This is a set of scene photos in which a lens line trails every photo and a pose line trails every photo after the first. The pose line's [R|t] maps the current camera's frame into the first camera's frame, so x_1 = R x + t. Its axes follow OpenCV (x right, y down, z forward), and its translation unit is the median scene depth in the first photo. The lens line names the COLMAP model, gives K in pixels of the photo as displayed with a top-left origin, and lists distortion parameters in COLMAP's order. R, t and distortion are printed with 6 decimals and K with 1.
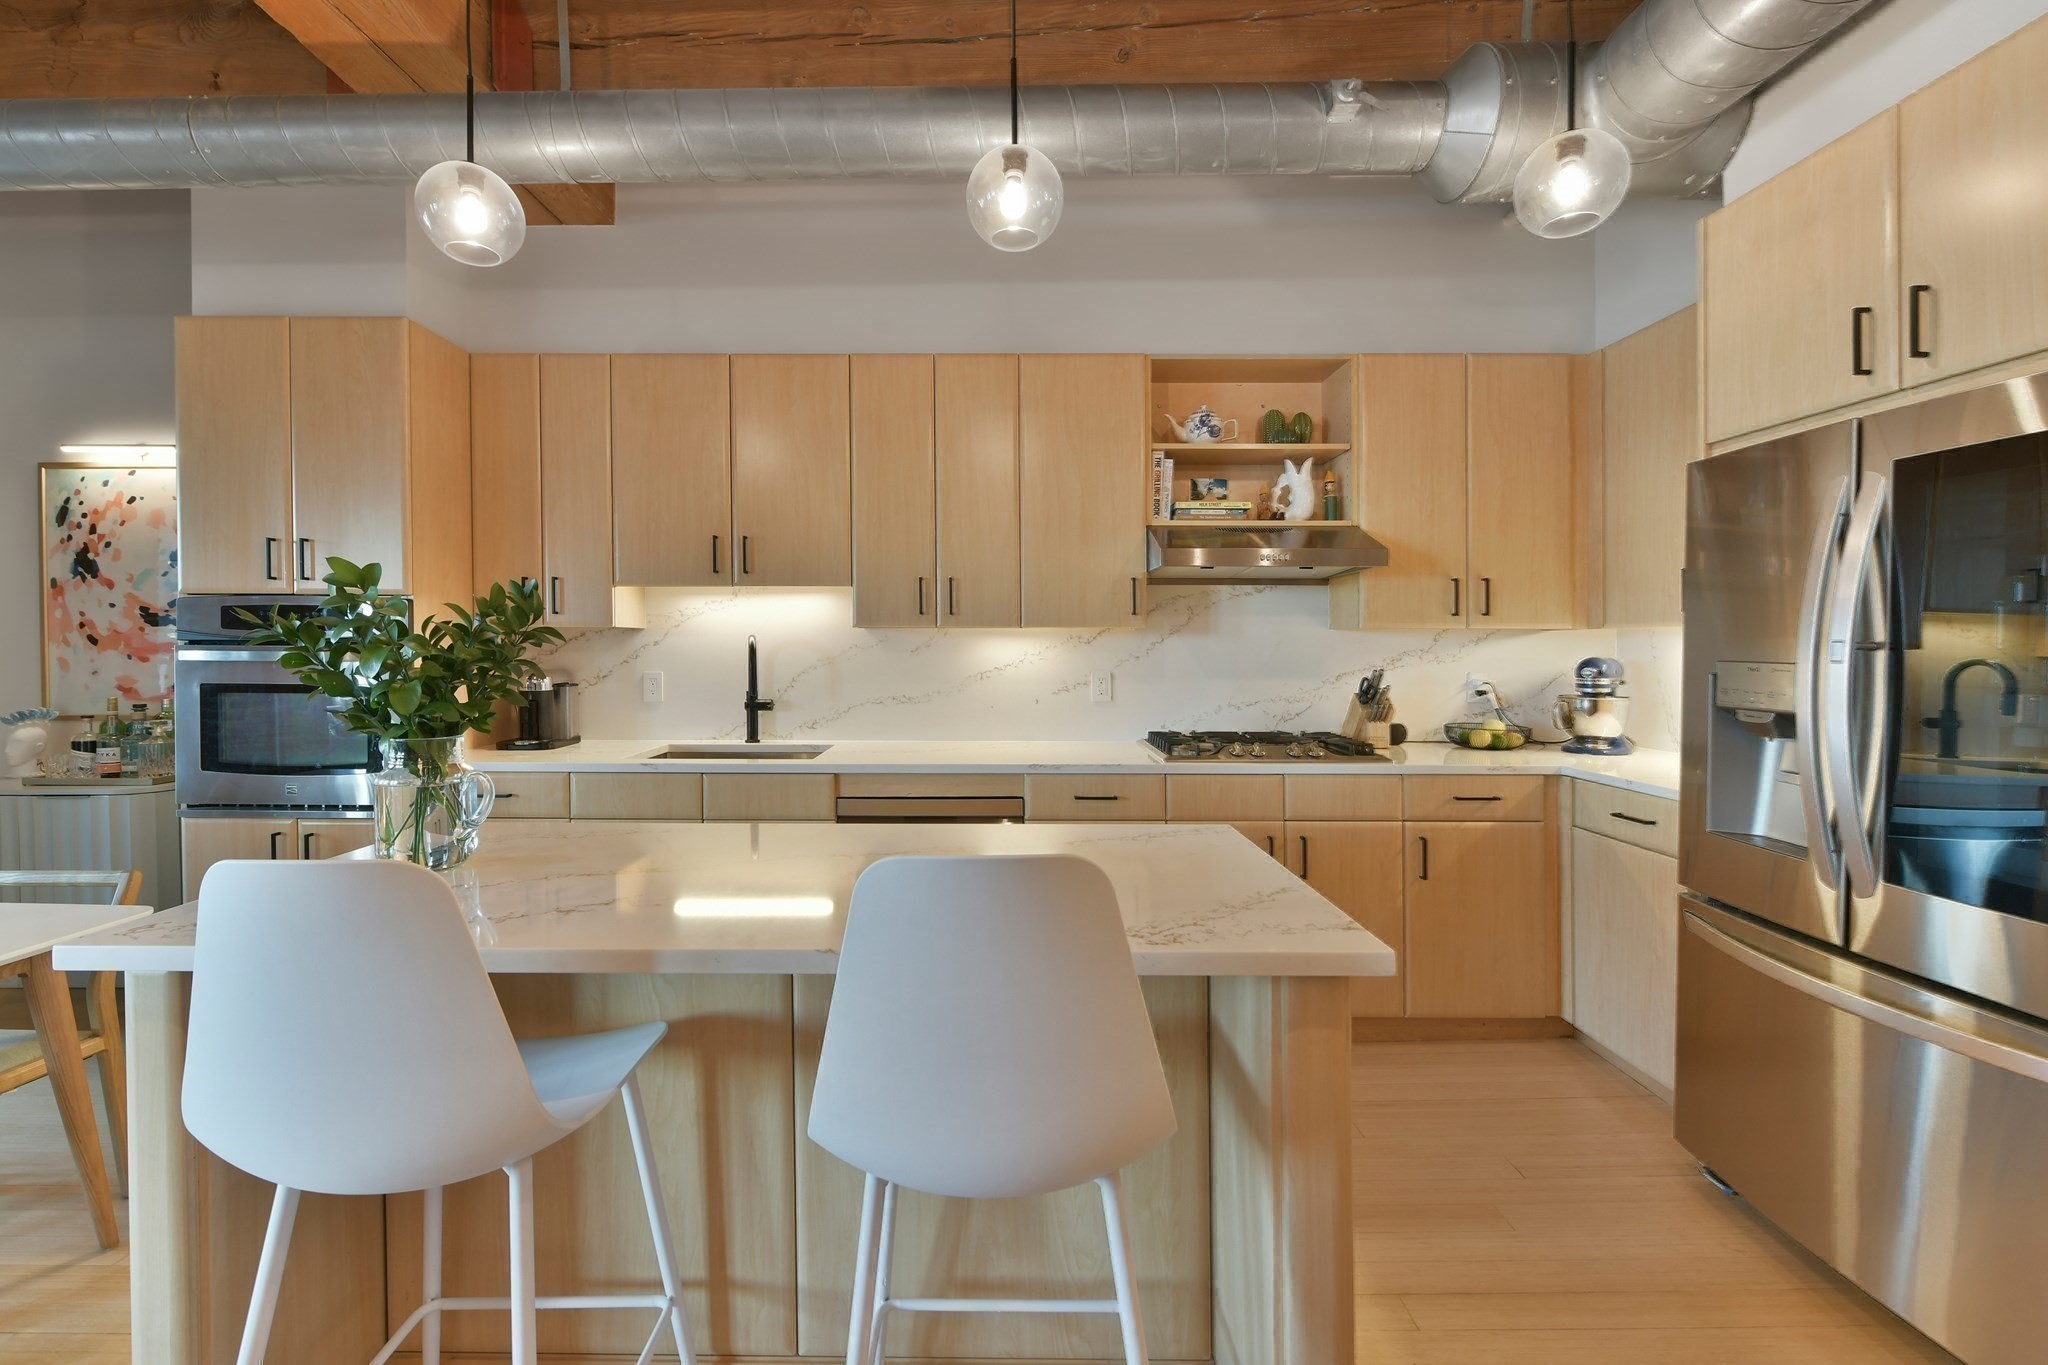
lens RADIAL K [[826.7, 0, 953.2], [0, 826.7, 662.6], [0, 0, 1]] dist [0.002858, 0.000216]
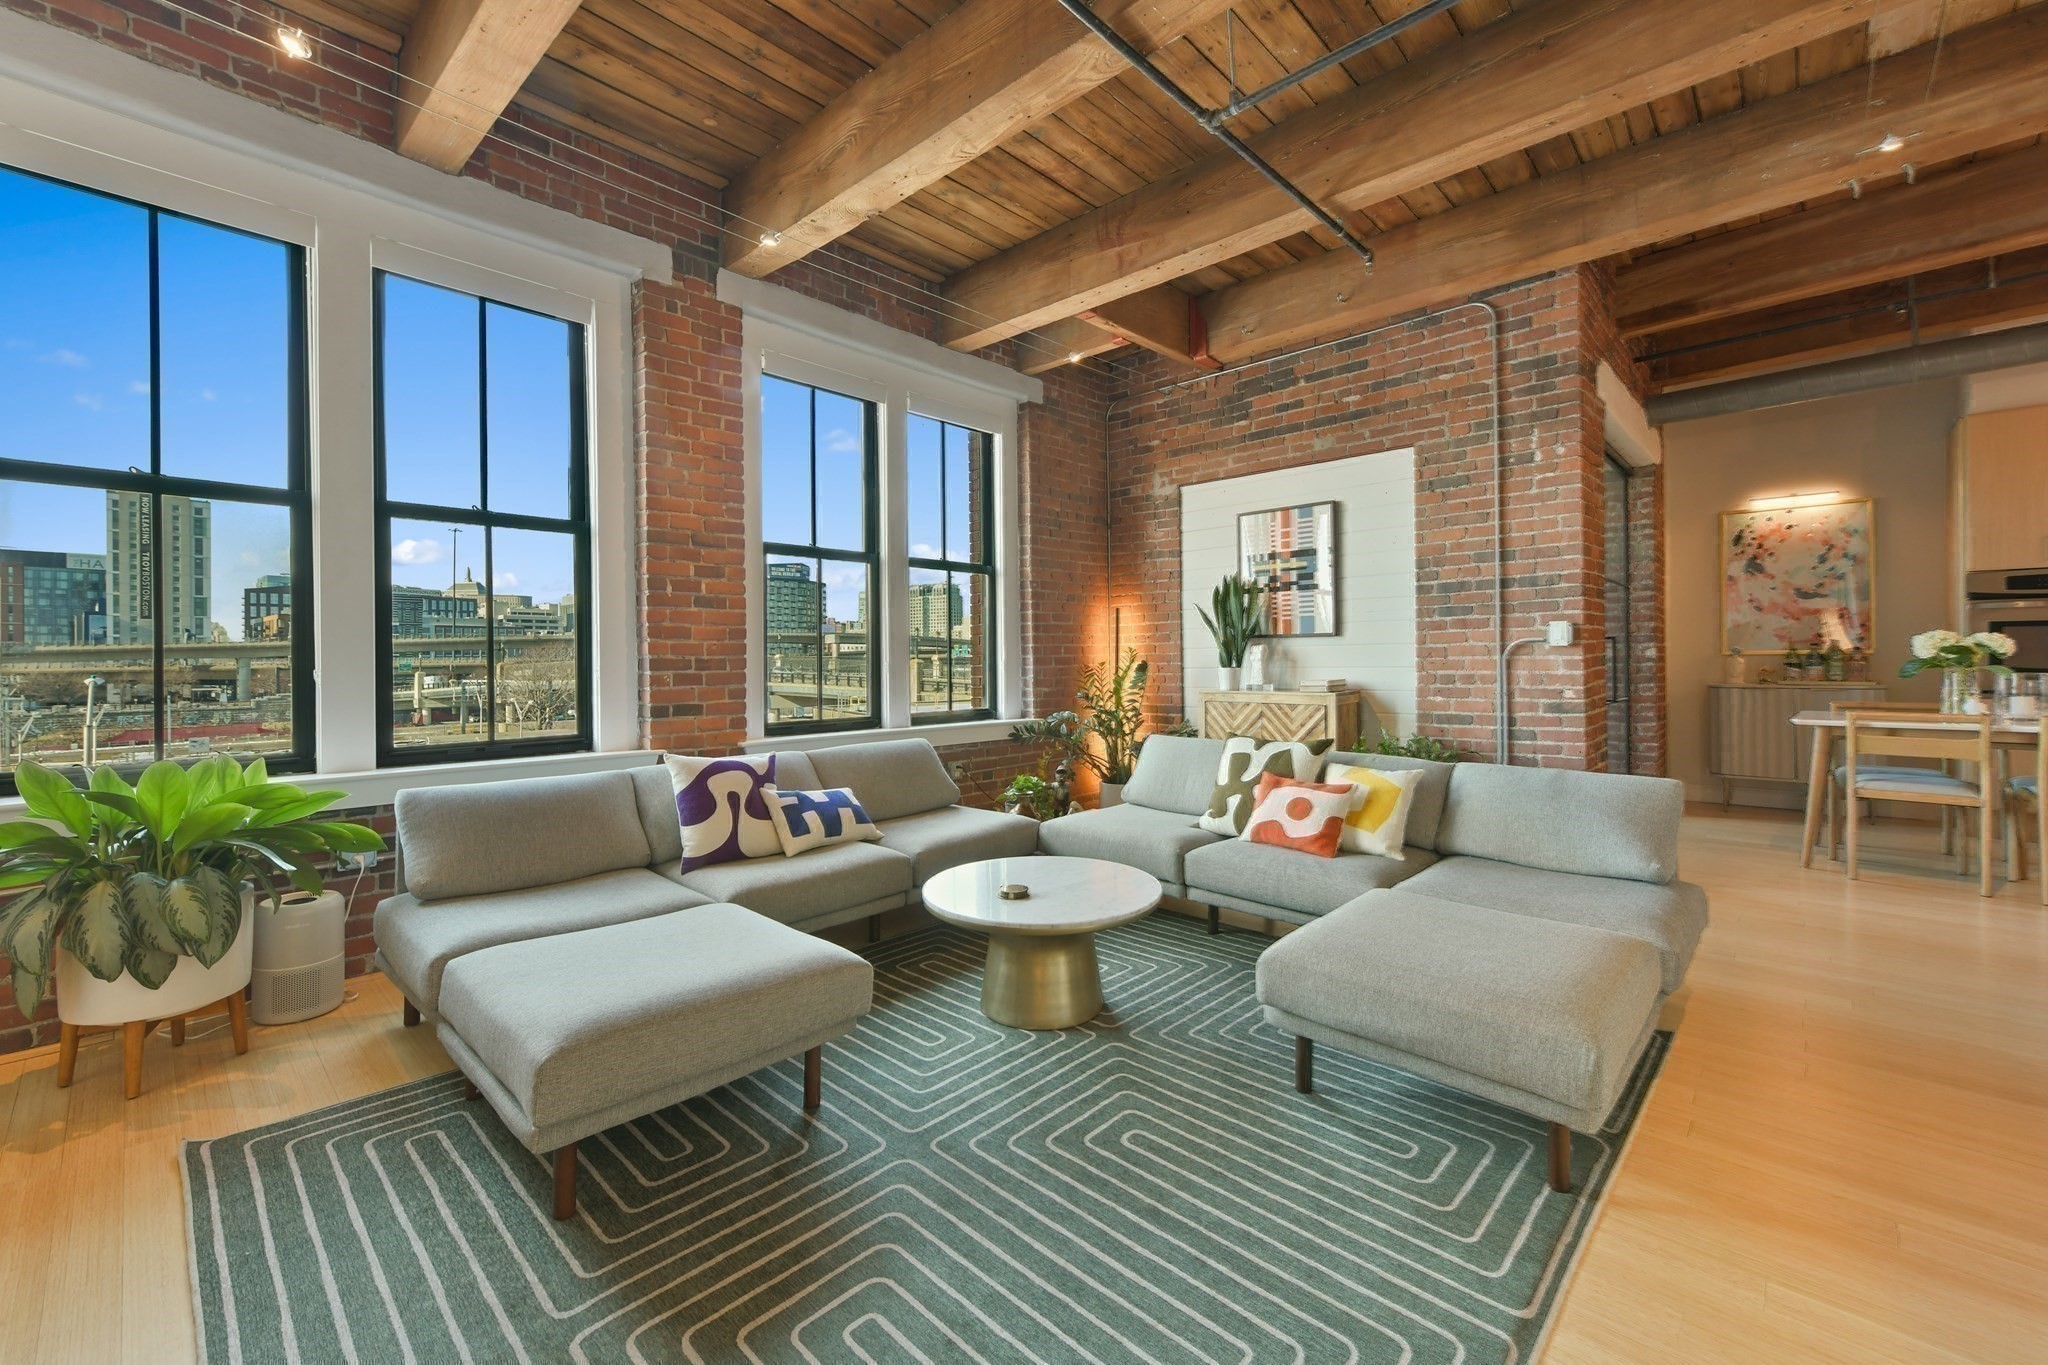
lens RADIAL K [[826.7, 0, 1100.1], [0, 826.7, 656.2], [0, 0, 1]] dist [0.002858, 0.000216]
pose [[0.756896, -0.006428, -0.653503, -0.951285], [-0.000522, 0.999945, -0.010440, 0.094196], [0.653535, 0.008243, 0.756852, -1.266172]]
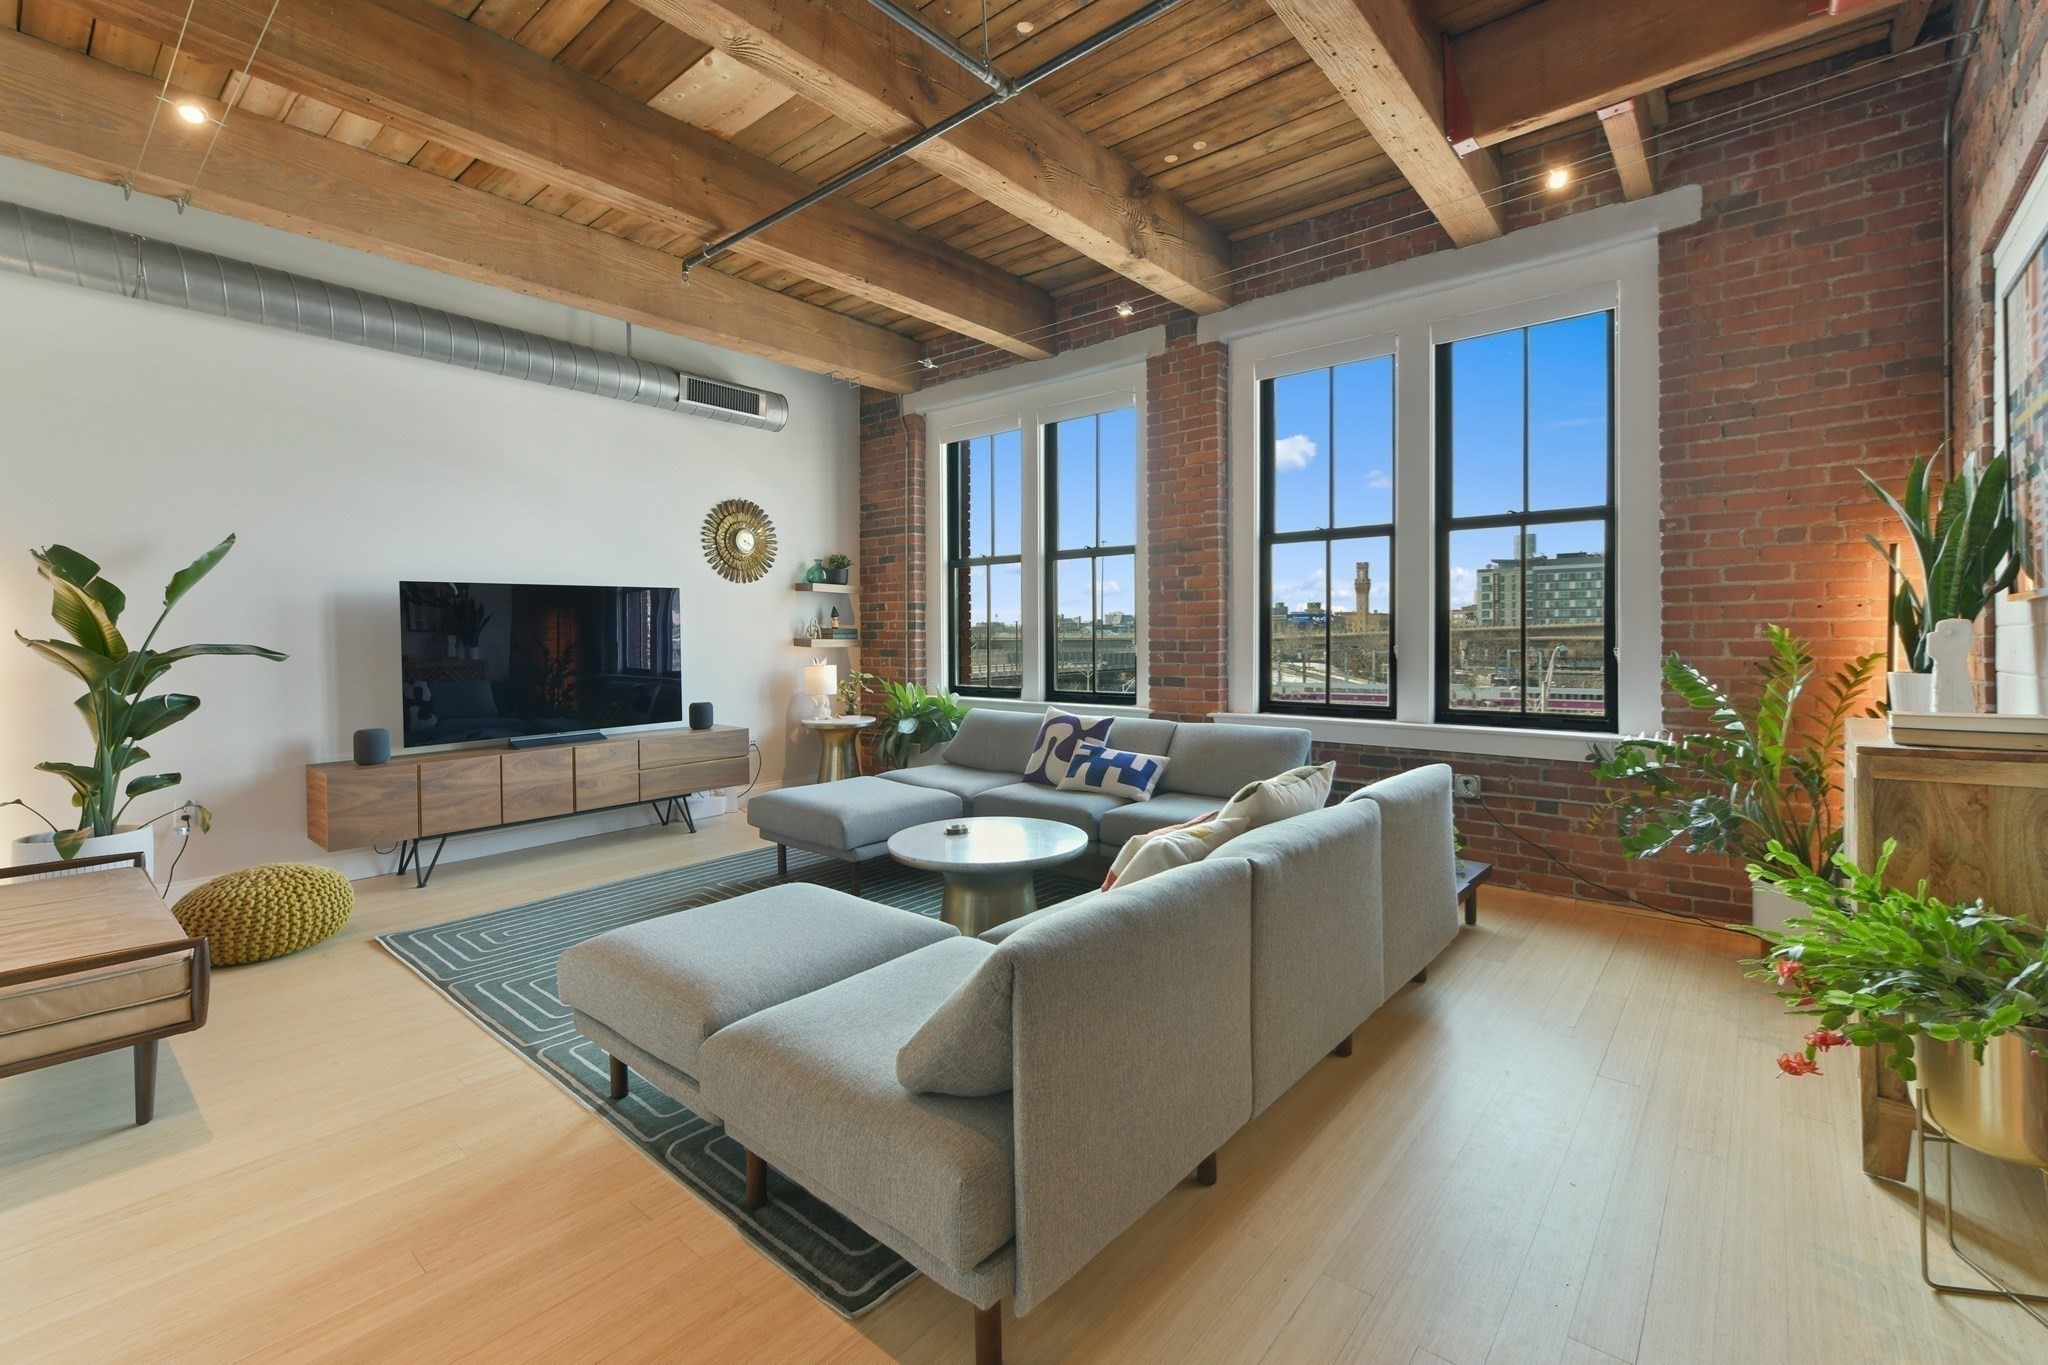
lens RADIAL K [[889.2, 0, 1007.6], [0, 889.2, 638.2], [0, 0, 1]] dist [0.003609, 0.001732]
pose [[-0.642290, 0.004382, -0.766449, -0.754561], [-0.004217, 0.999948, 0.009251, 0.068819], [0.766450, 0.009174, -0.642238, -0.074482]]
